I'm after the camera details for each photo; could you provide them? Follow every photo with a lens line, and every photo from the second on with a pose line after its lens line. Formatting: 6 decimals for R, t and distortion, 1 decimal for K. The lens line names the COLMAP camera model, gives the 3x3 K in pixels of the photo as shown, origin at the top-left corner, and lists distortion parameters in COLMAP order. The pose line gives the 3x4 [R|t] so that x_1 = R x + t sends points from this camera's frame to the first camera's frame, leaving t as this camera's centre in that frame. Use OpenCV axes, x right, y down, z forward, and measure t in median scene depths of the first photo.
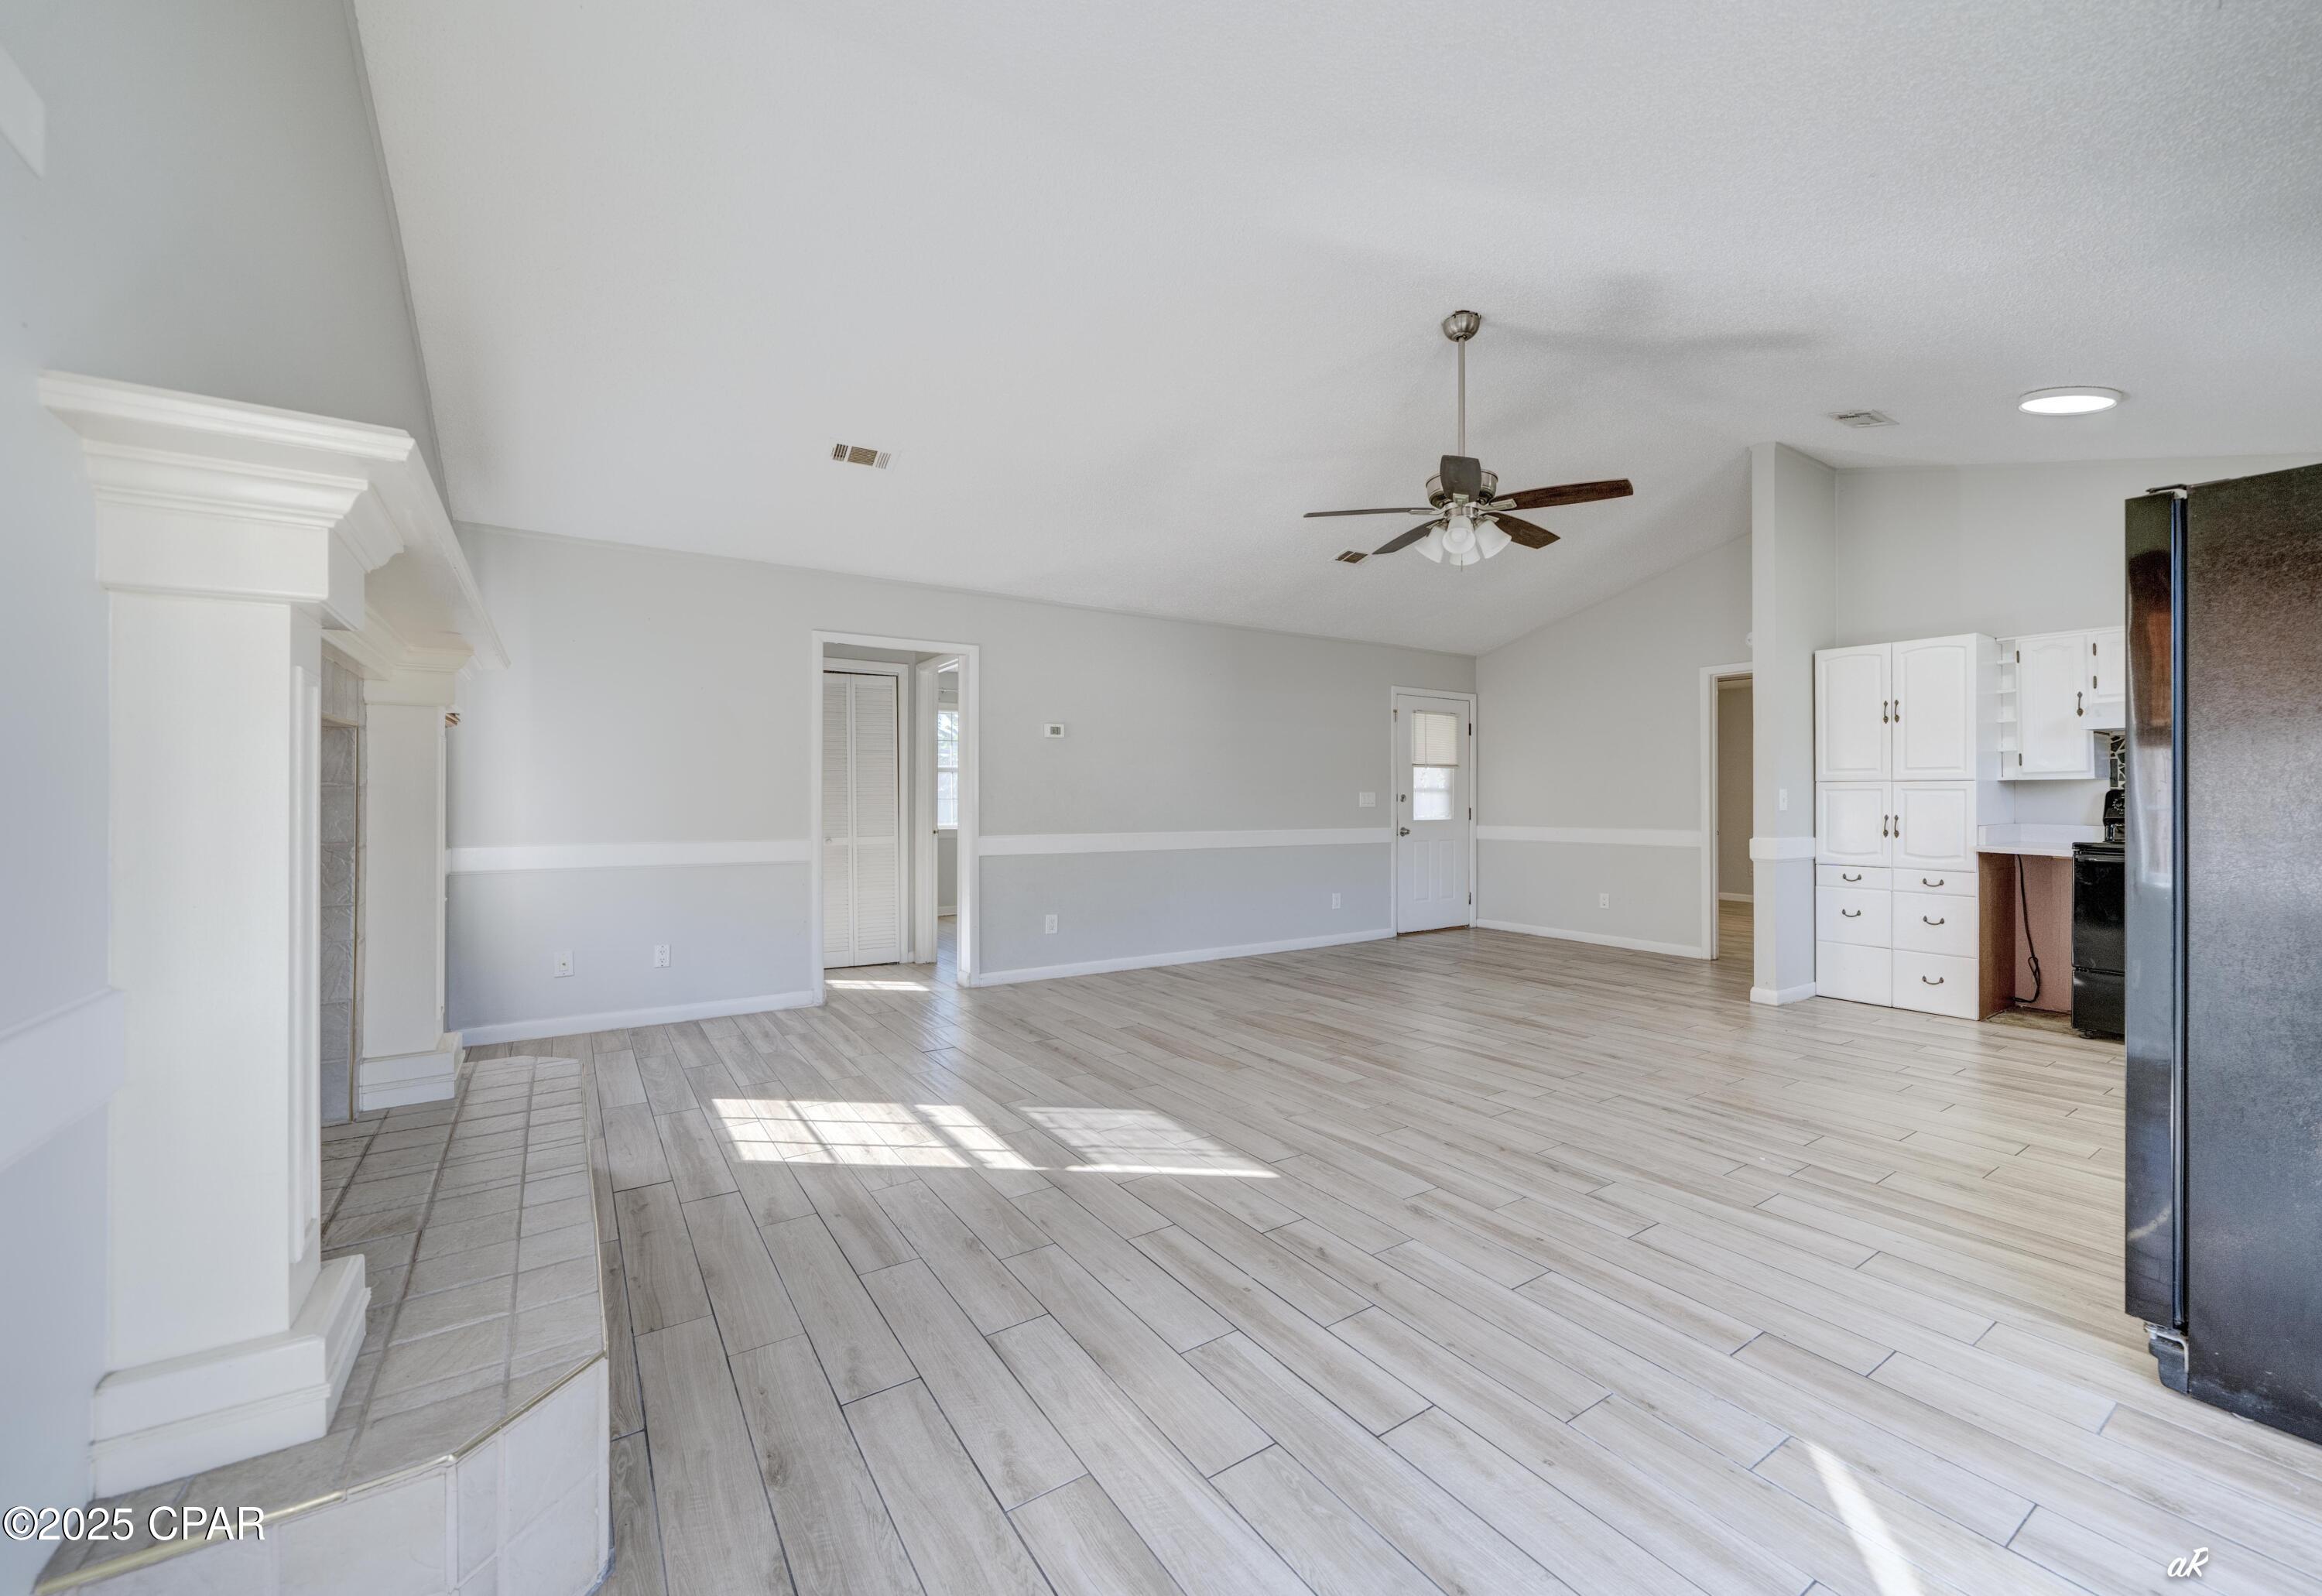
lens RADIAL K [[928.0, 0, 1225.4], [0, 928.0, 792.8], [0, 0, 1]] dist [-0.007203, -0.000067]
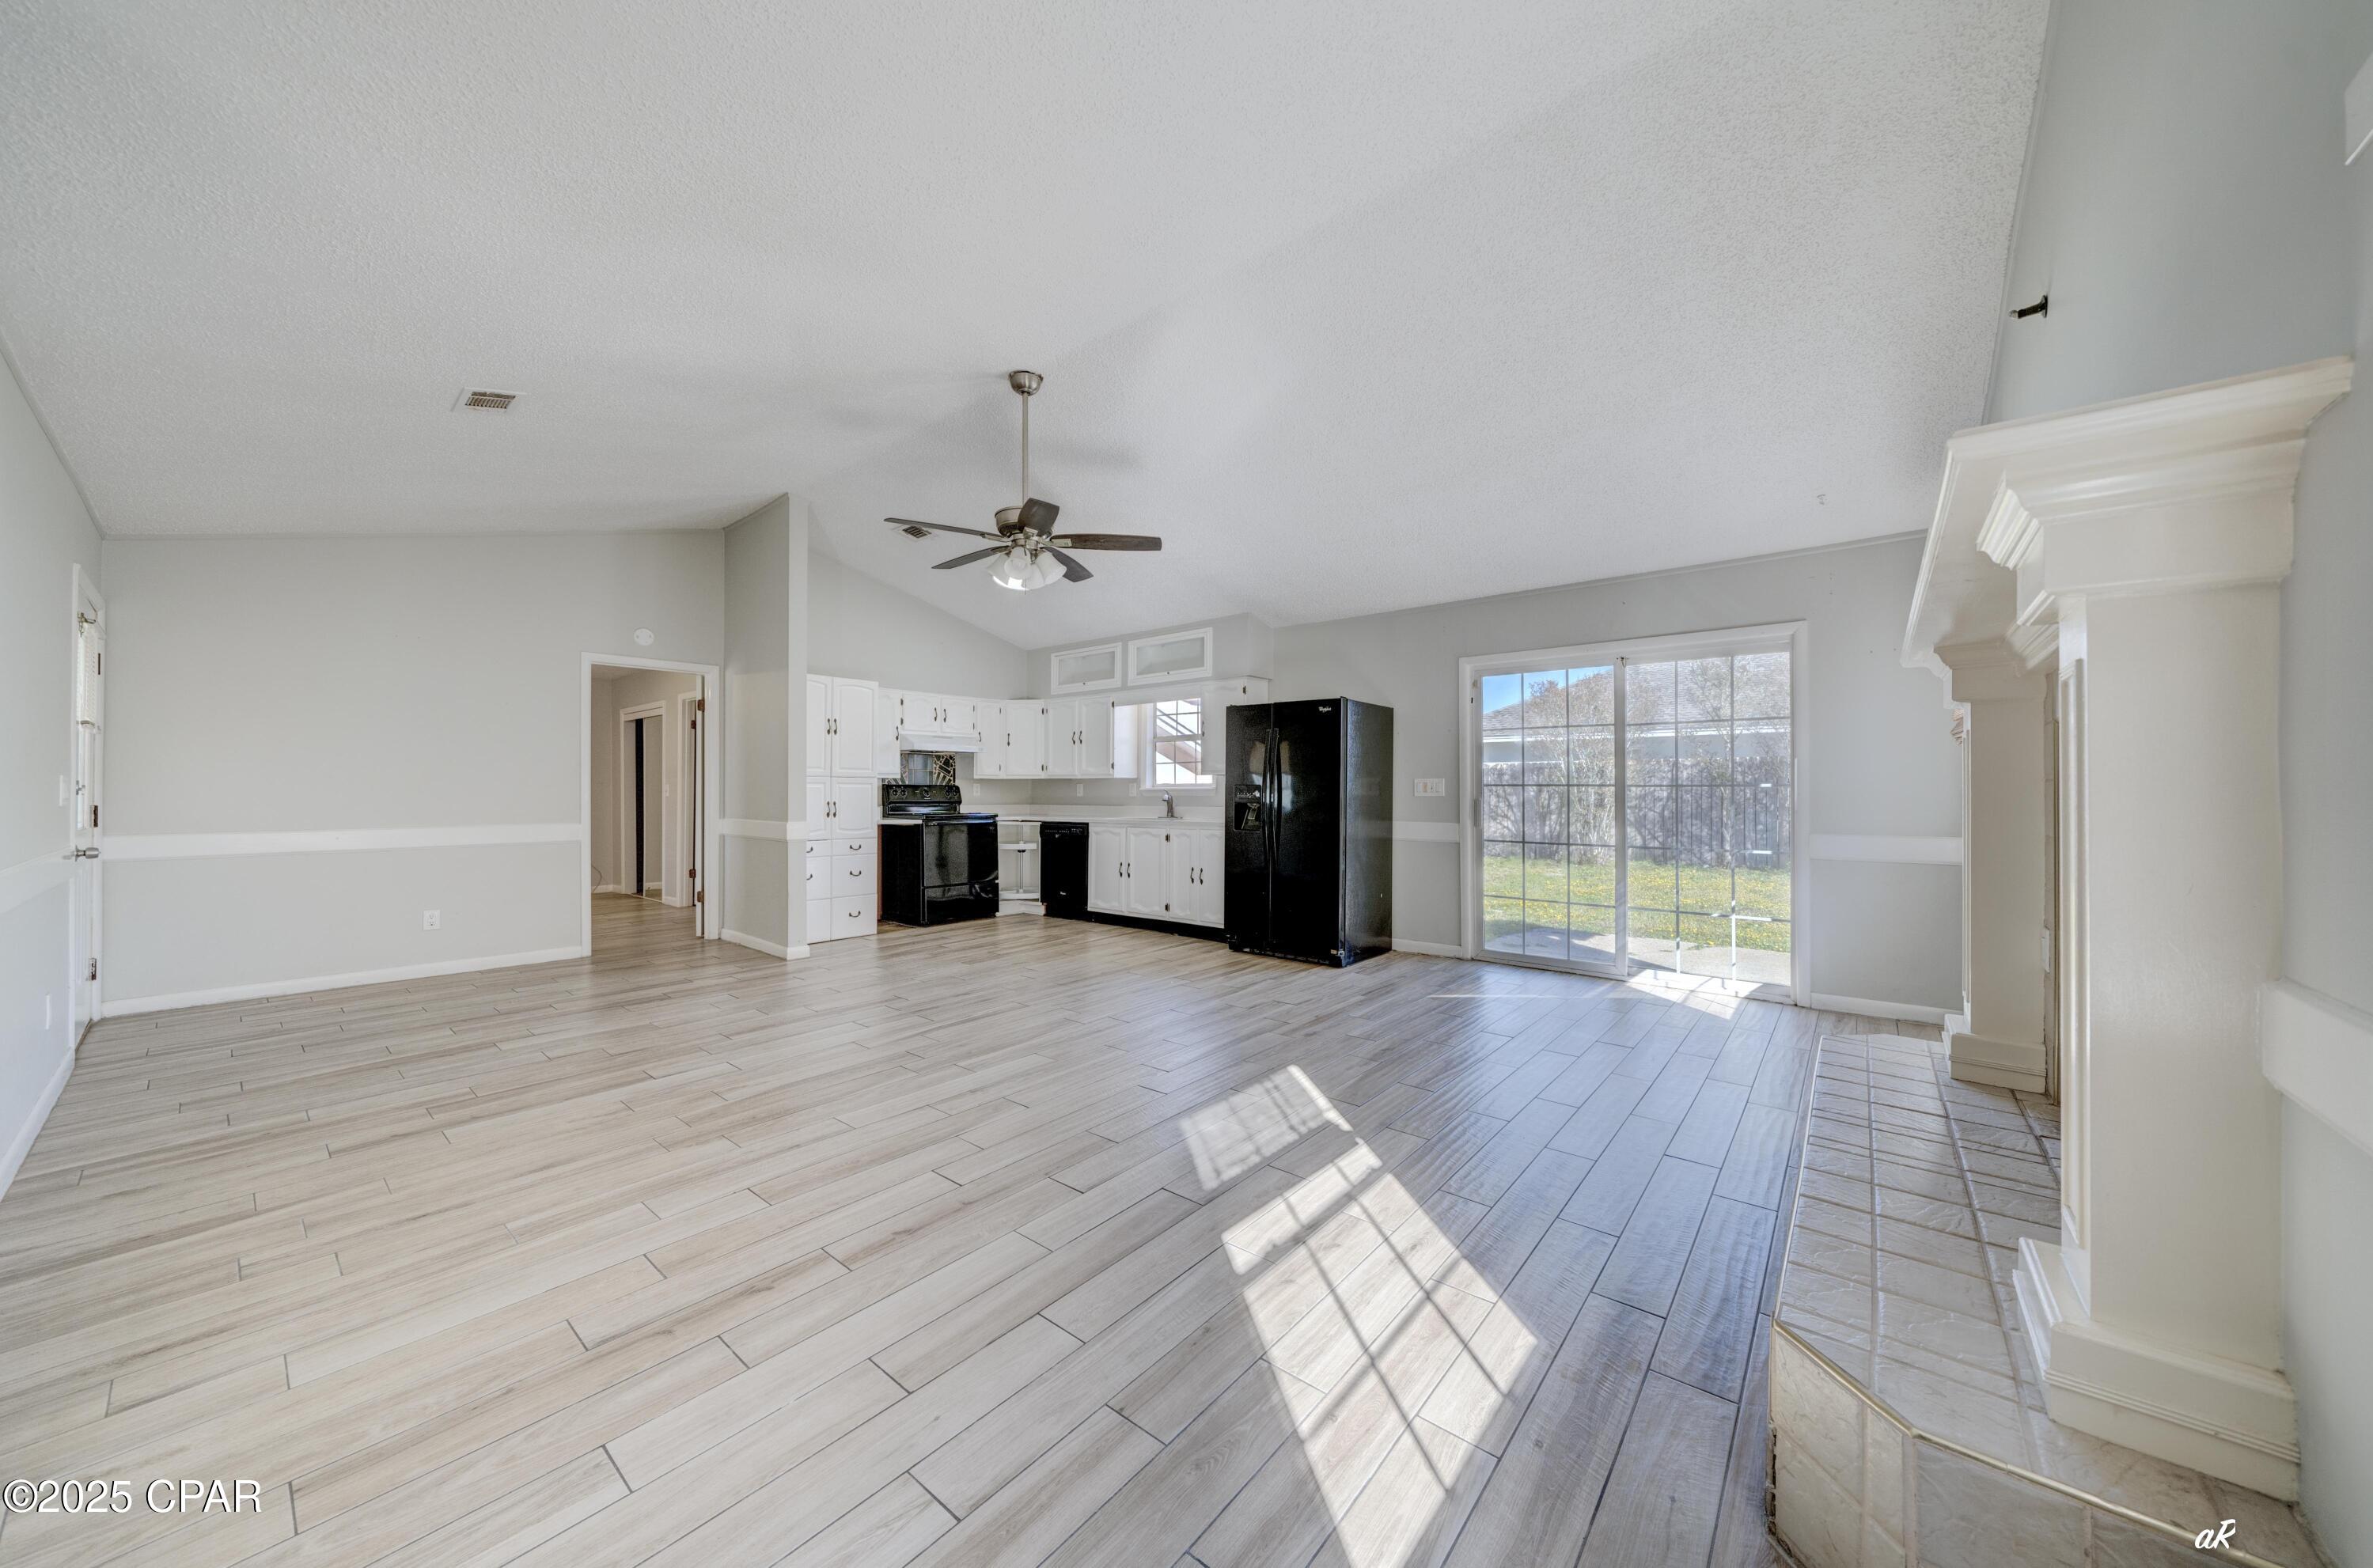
lens RADIAL K [[803.8, 0, 1186.5], [0, 803.8, 784.0], [0, 0, 1]] dist [-0.010101, -0.000016]
pose [[-0.244052, 0.007256, 0.969735, -0.603274], [-0.005873, 0.999943, -0.008960, 0.005657], [-0.969744, -0.007882, -0.243995, 0.823554]]
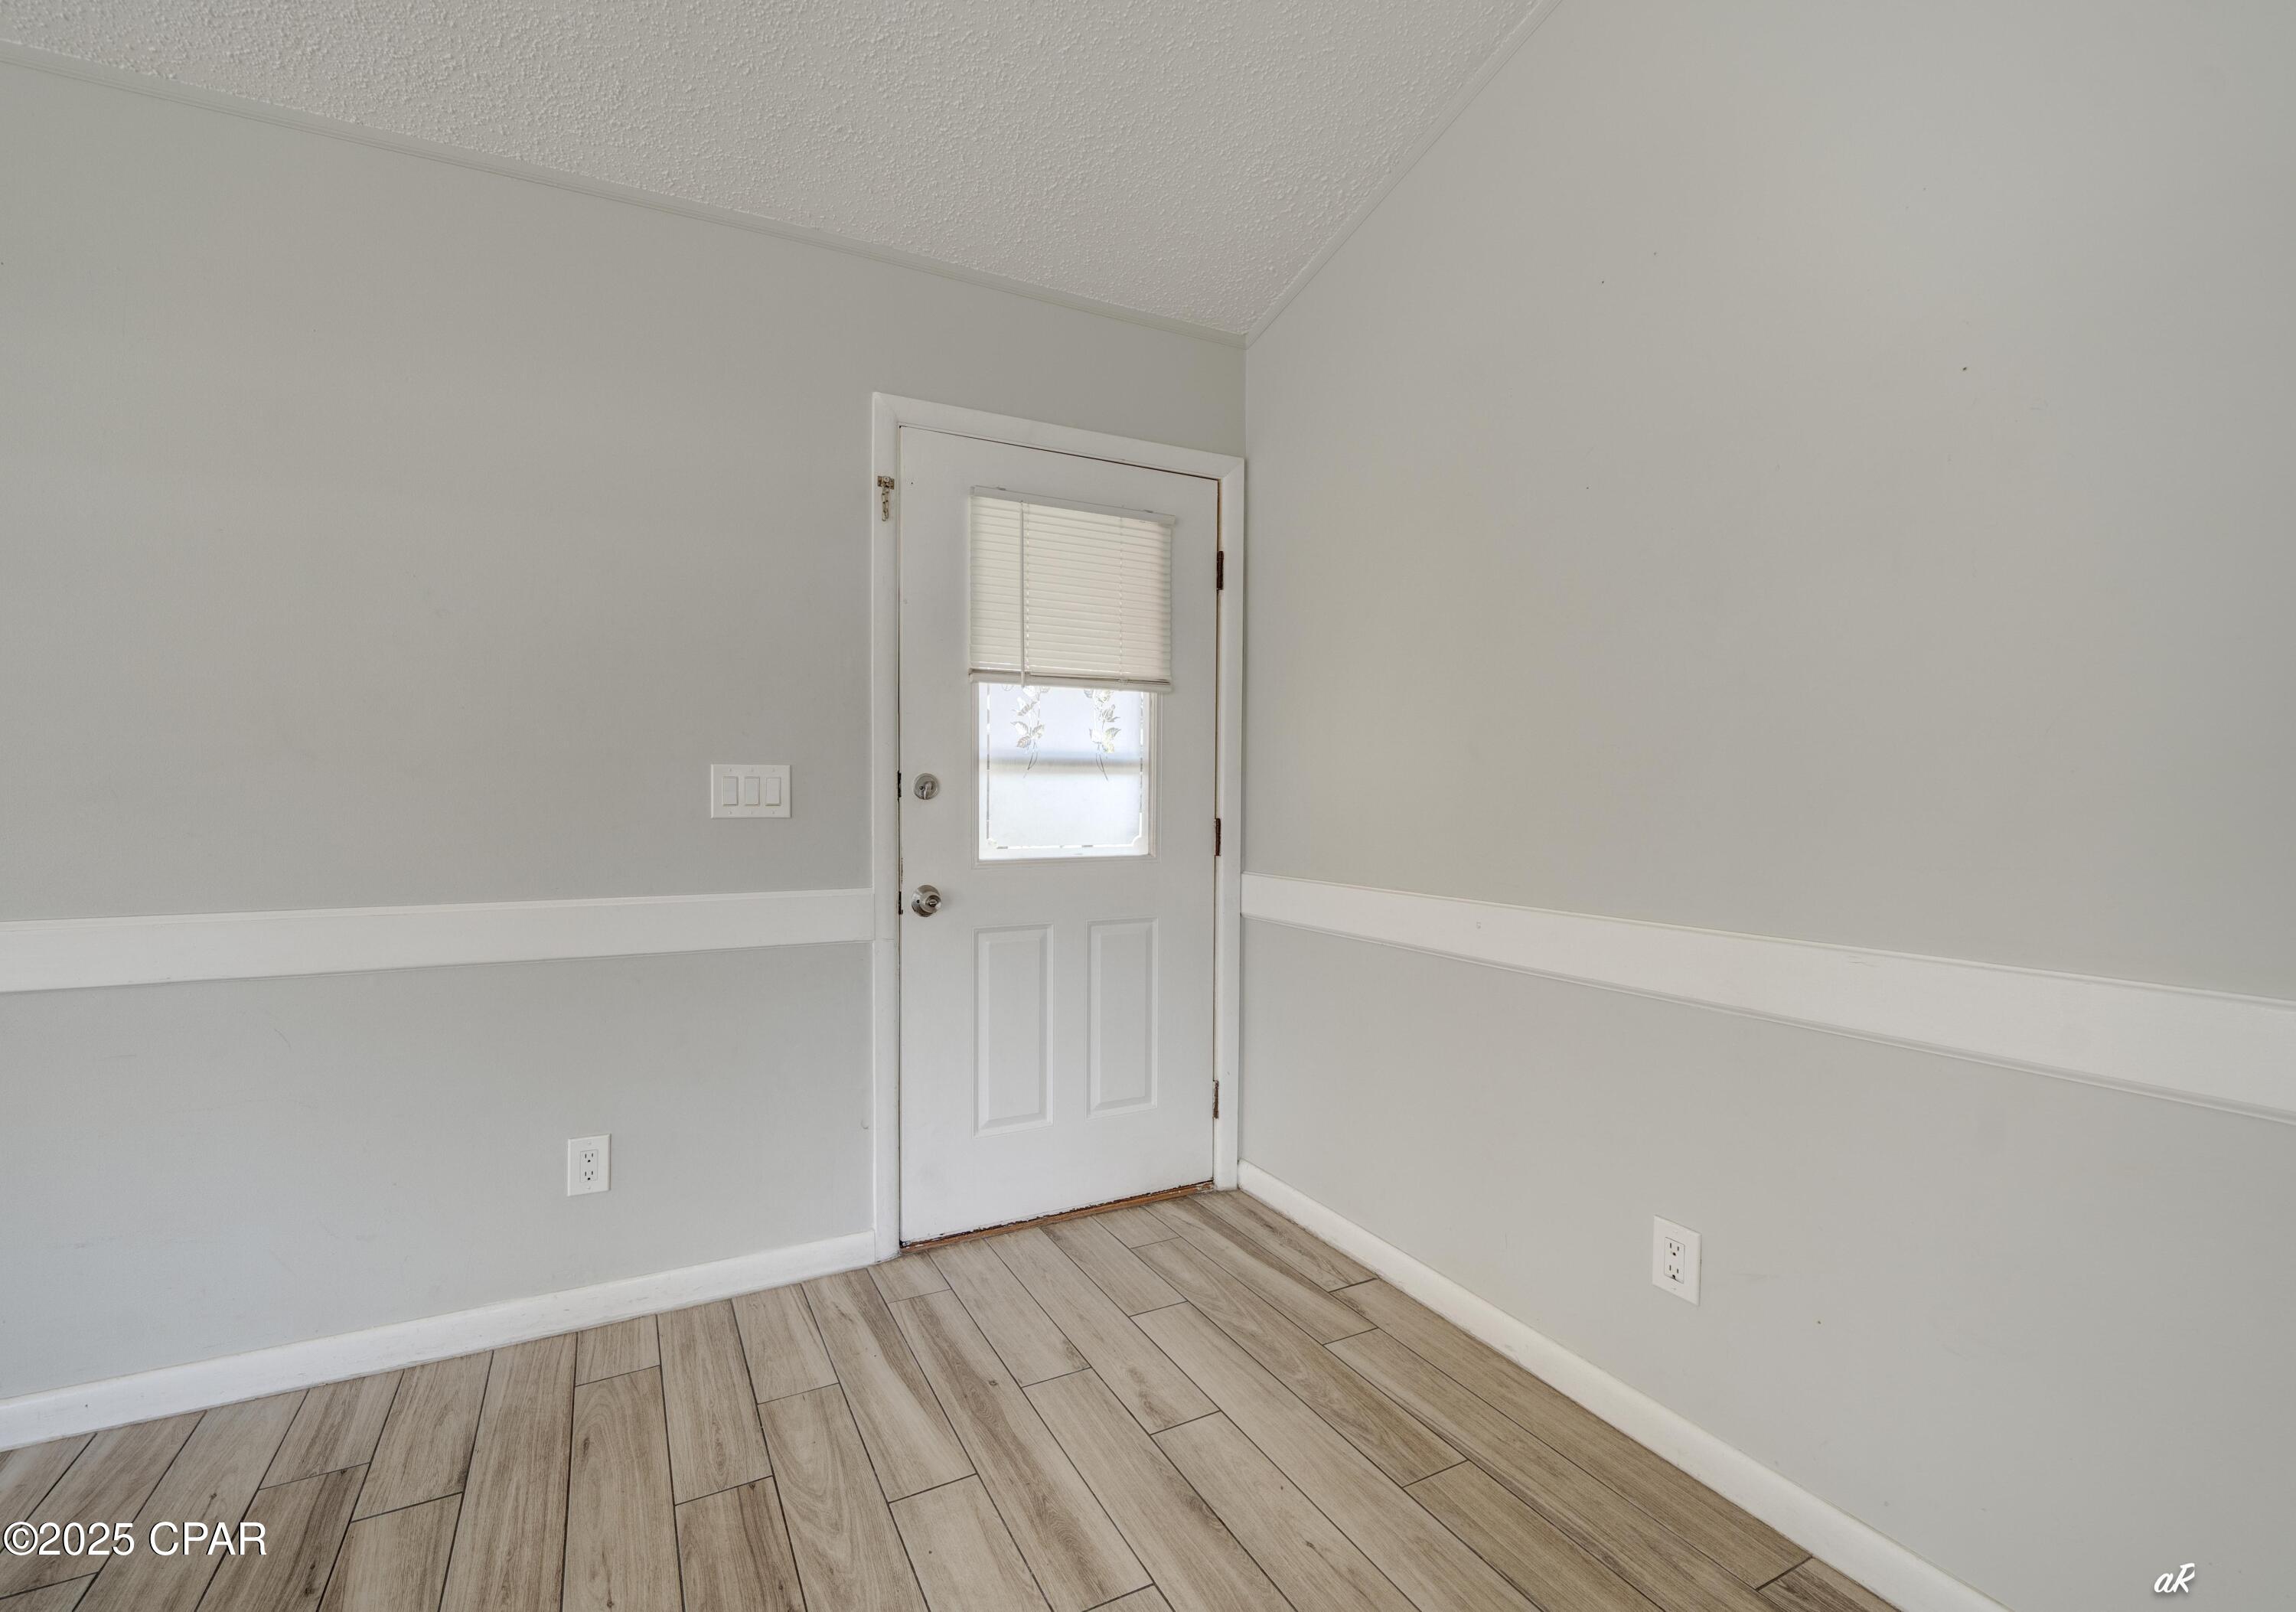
lens RADIAL K [[948.9, 0, 1066.7], [0, 948.9, 810.2], [0, 0, 1]] dist [0.000182, -0.000006]
pose [[0.983041, 0.007991, -0.183209, 0.463982], [-0.003081, 0.999629, 0.027070, 0.007876], [0.183358, -0.026046, 0.982701, 1.141642]]
